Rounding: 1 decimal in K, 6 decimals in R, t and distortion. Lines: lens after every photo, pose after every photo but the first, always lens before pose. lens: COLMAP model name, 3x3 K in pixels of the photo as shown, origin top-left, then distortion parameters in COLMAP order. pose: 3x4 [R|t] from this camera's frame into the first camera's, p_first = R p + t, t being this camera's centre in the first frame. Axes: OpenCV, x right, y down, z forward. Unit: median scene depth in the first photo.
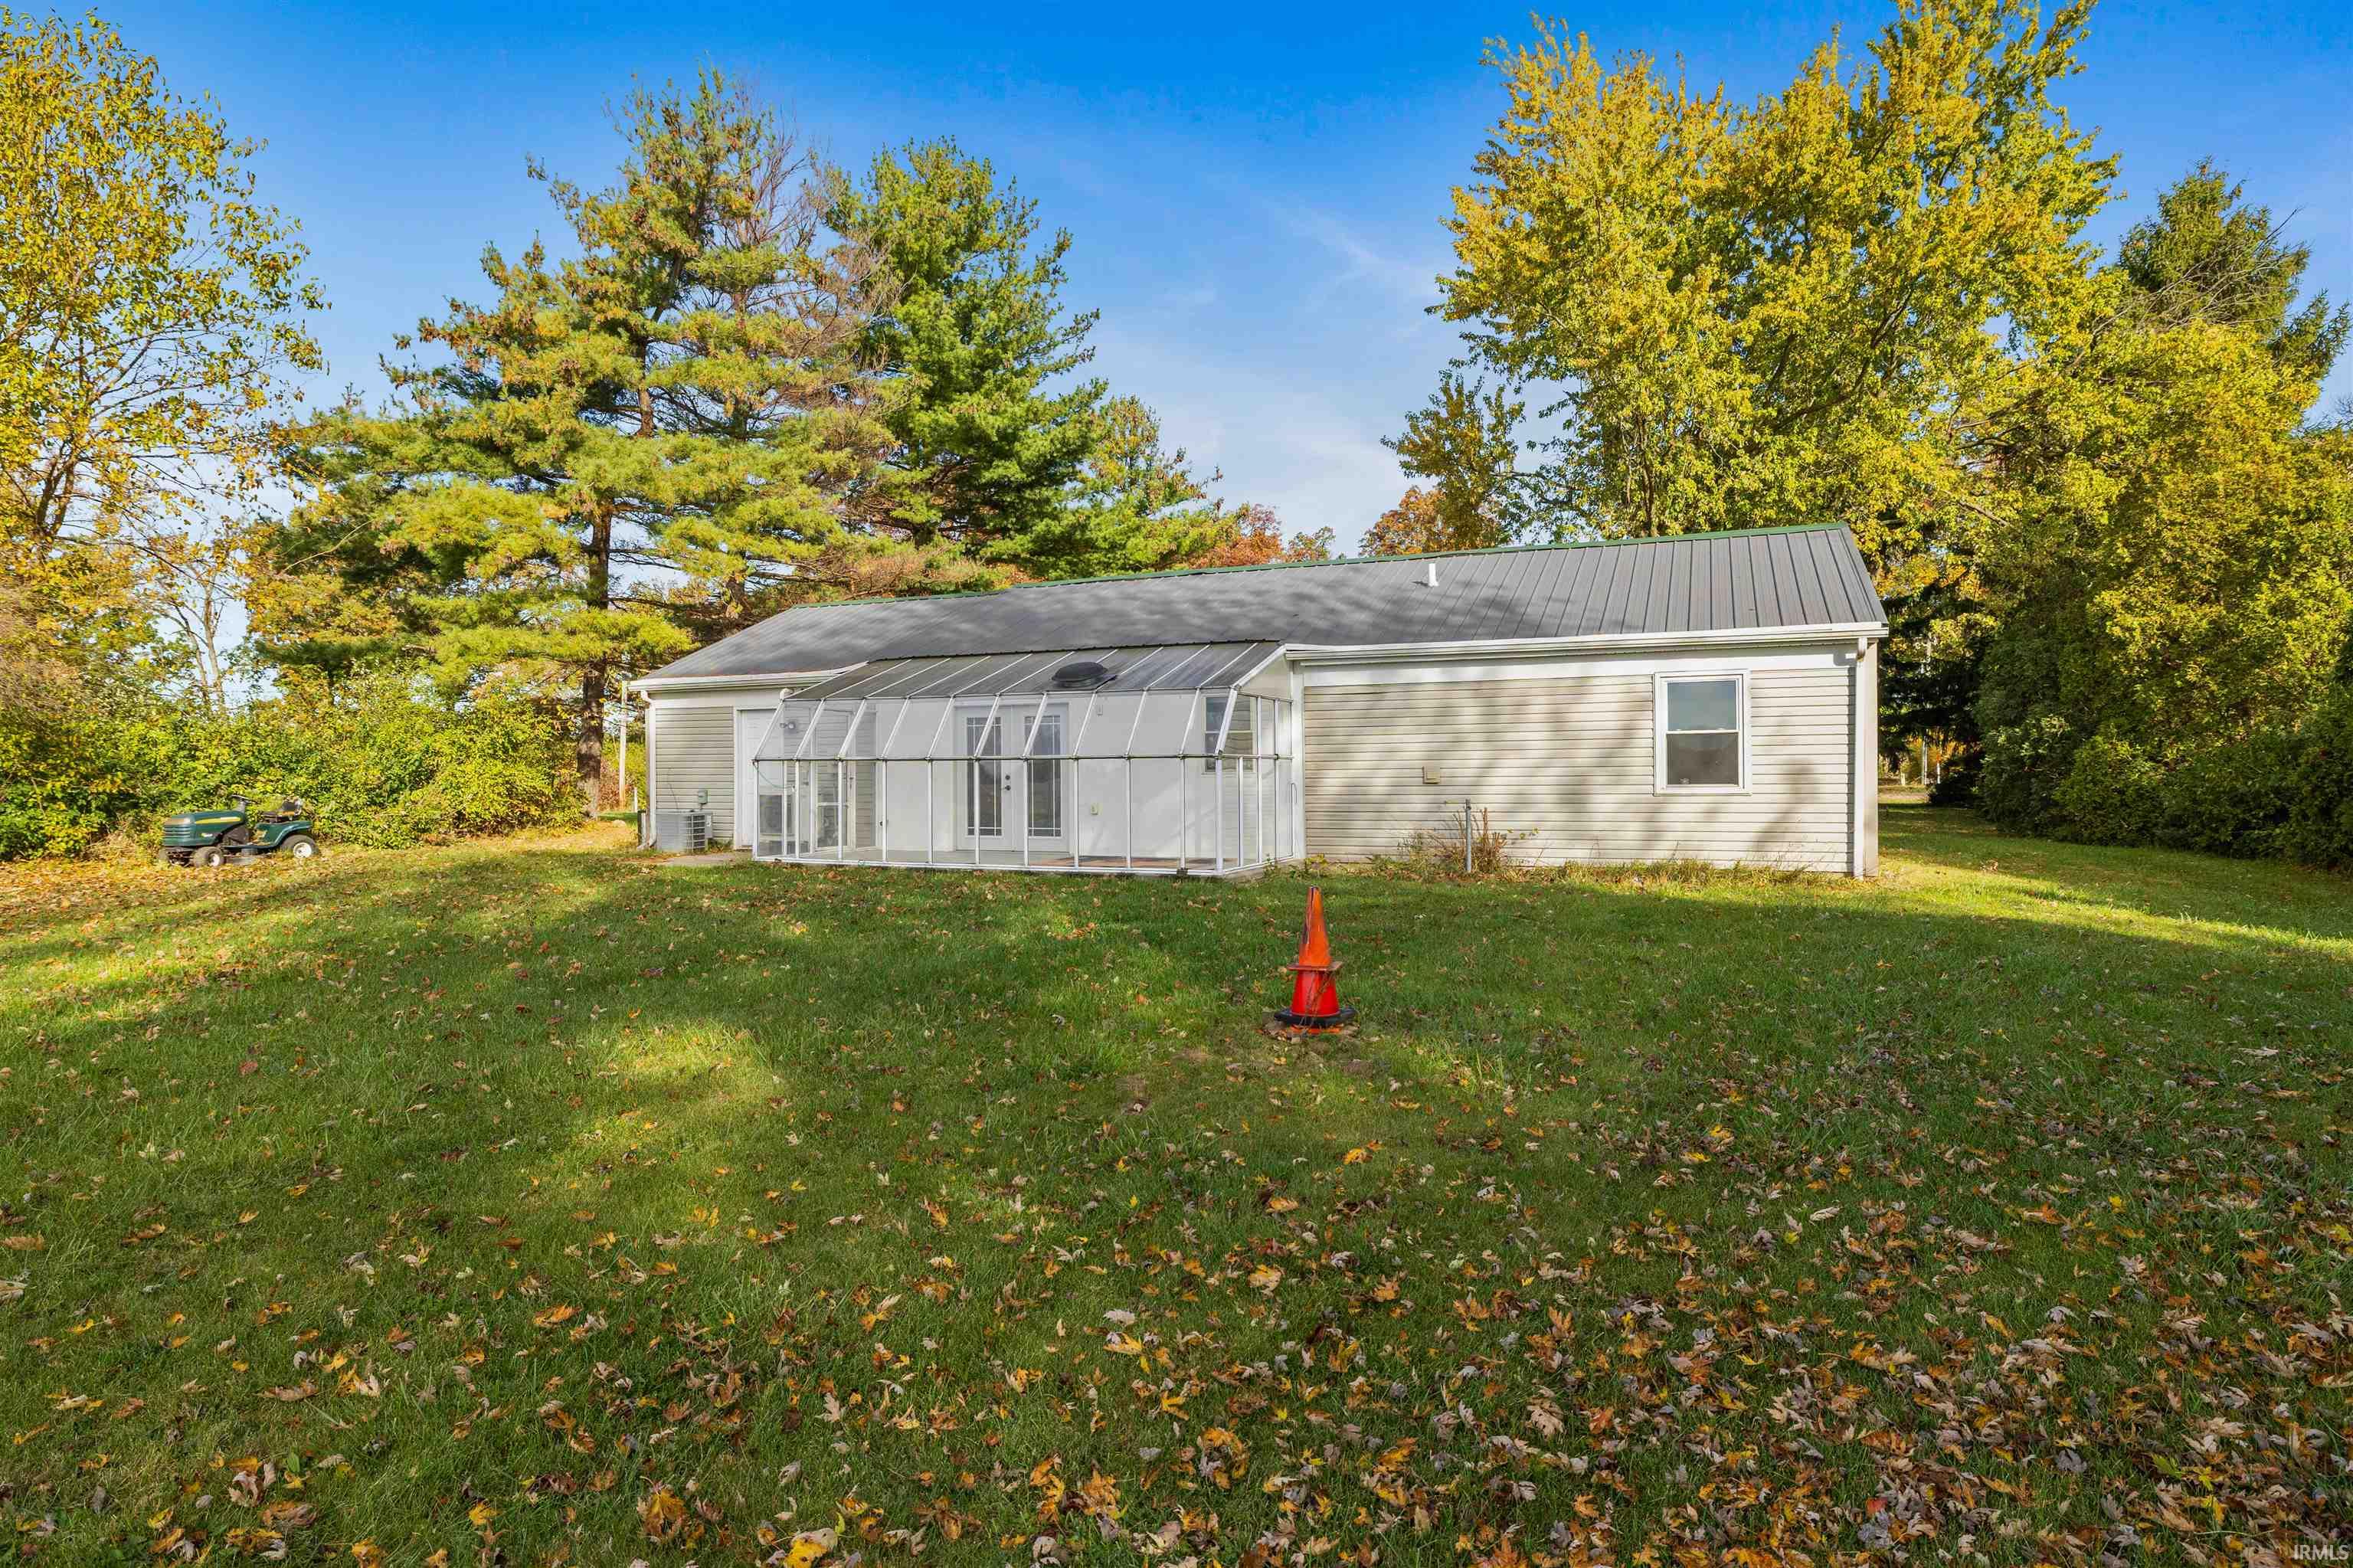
lens RADIAL K [[1286.7, 0, 1177.8], [0, 1286.7, 762.6], [0, 0, 1]] dist [0.003899, 0.000332]
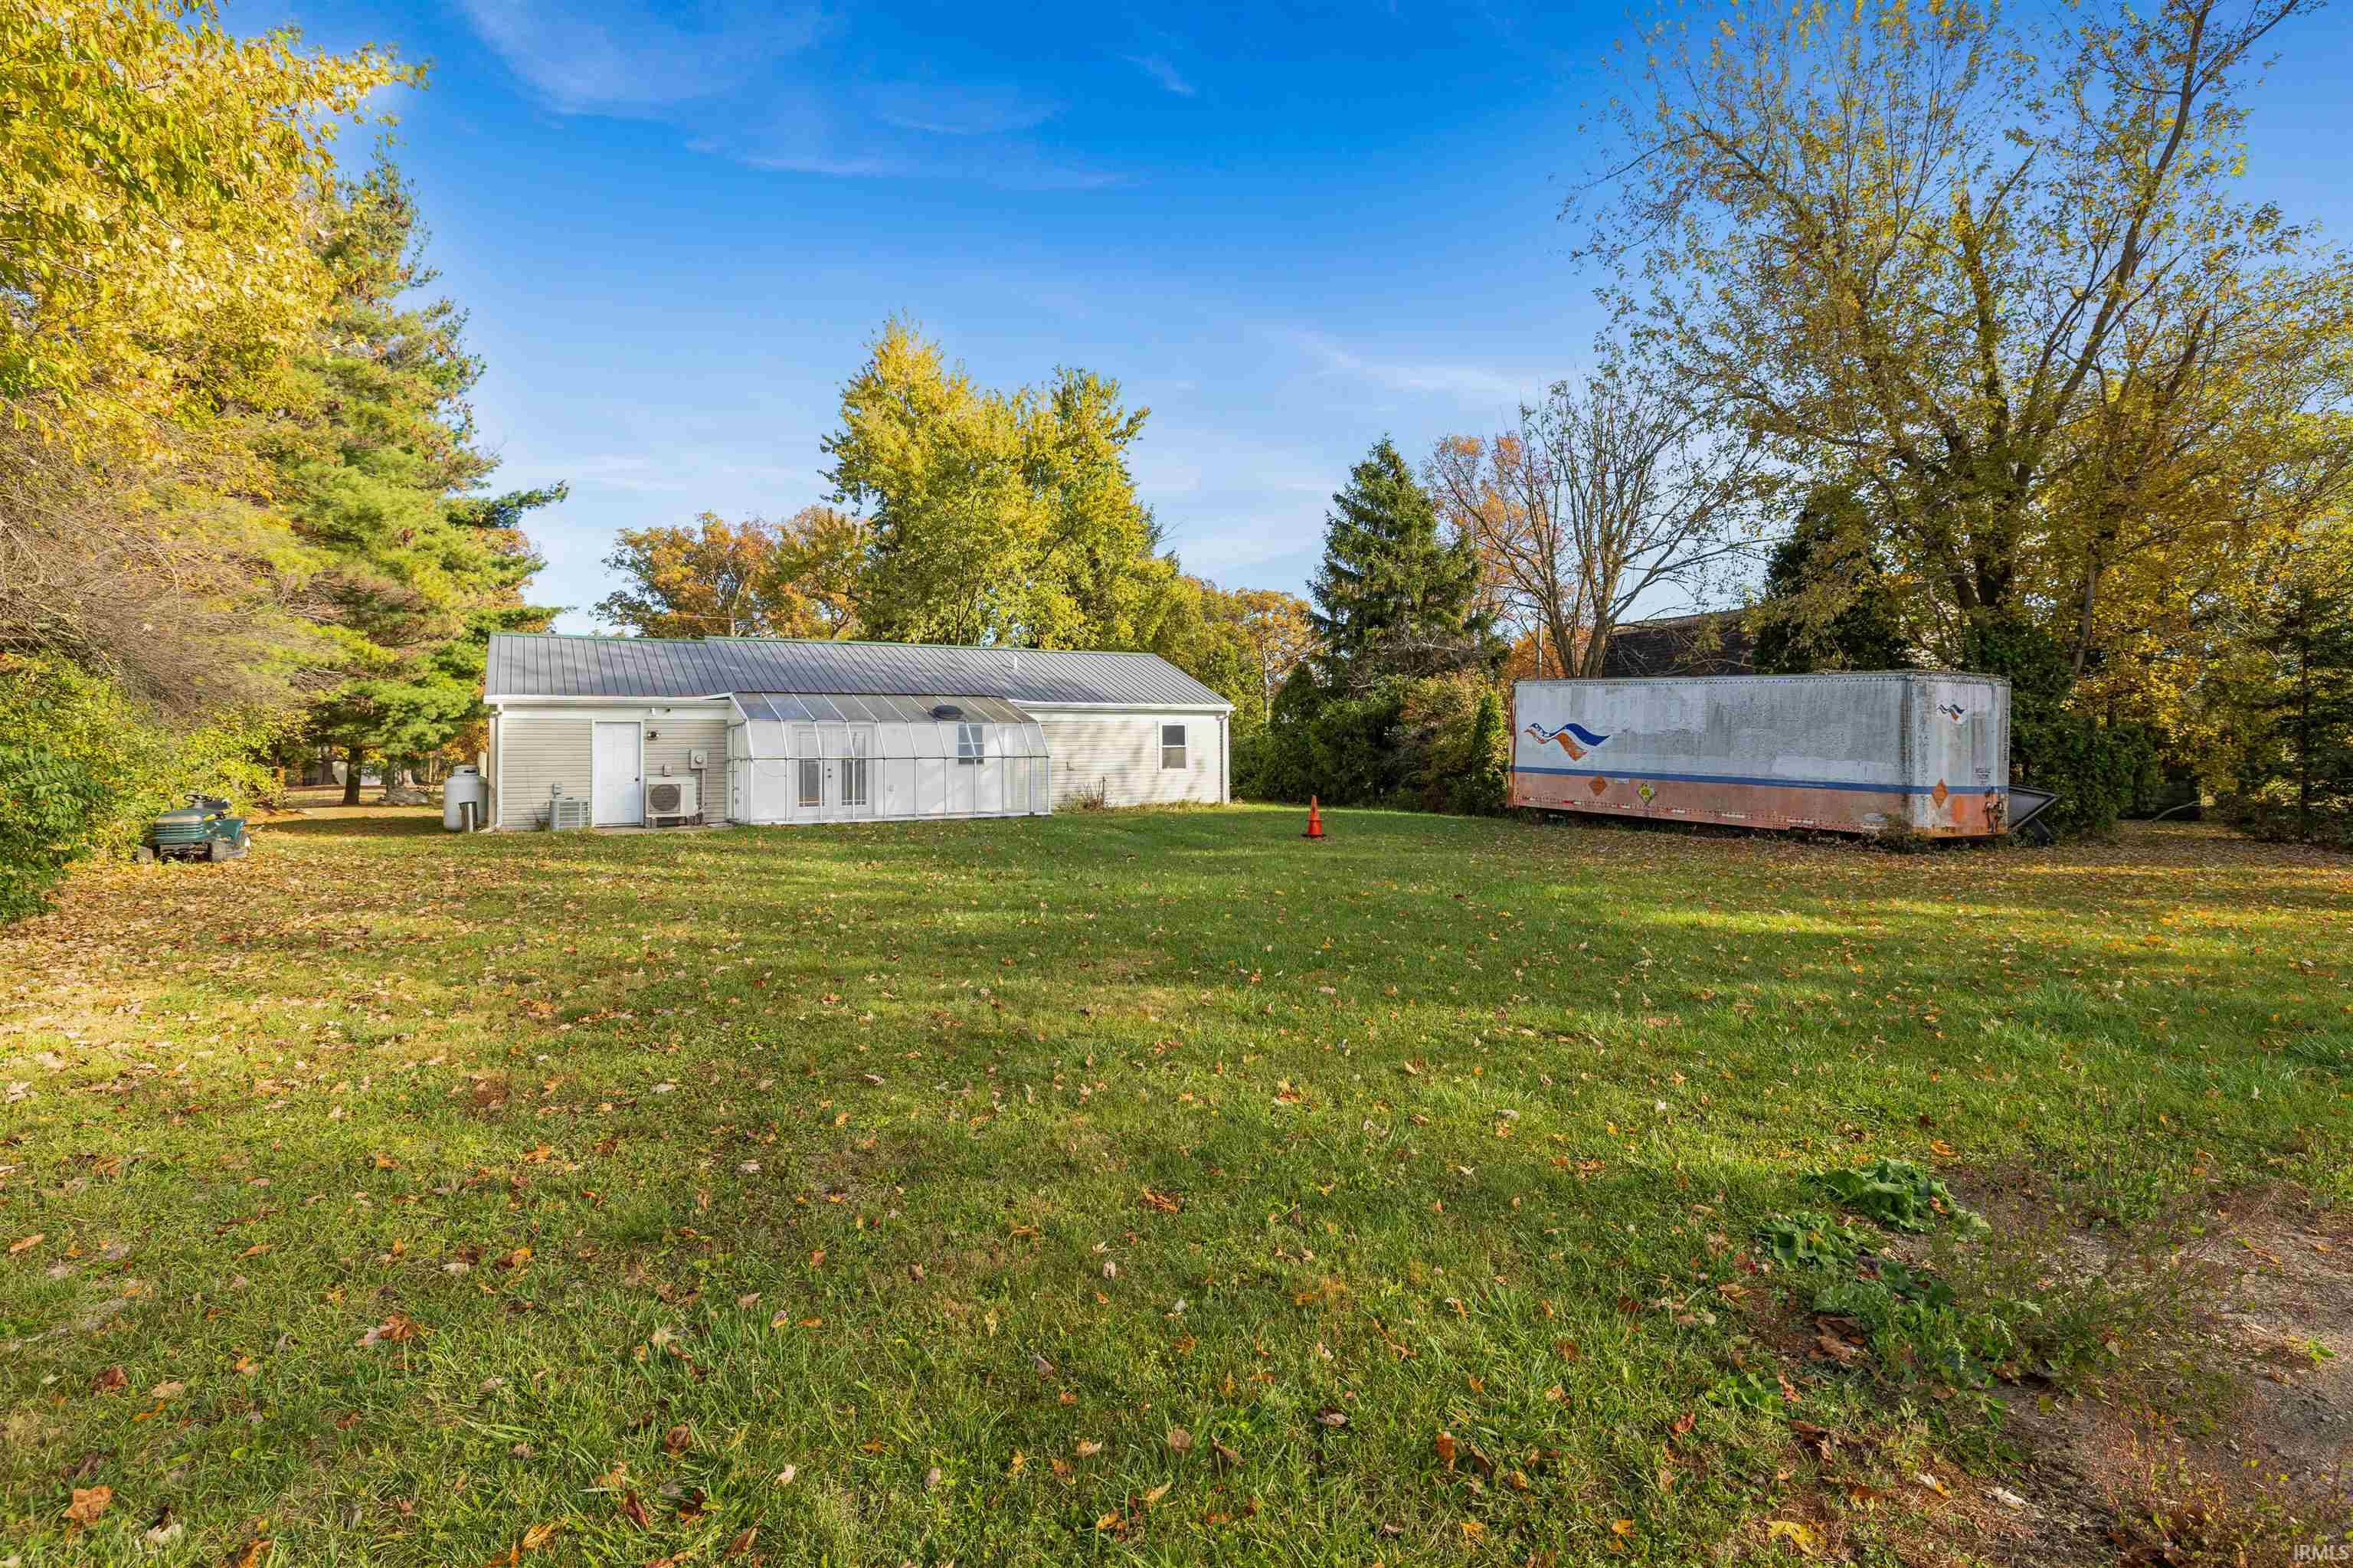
lens RADIAL K [[1107.2, 0, 1176.7], [0, 1107.2, 717.3], [0, 0, 1]] dist [-0.003859, -0.000407]
pose [[0.588434, 0.028842, 0.808031, -1.026205], [0.006241, 0.999172, -0.040209, 0.003694], [-0.808521, 0.028703, 0.587766, -0.171876]]
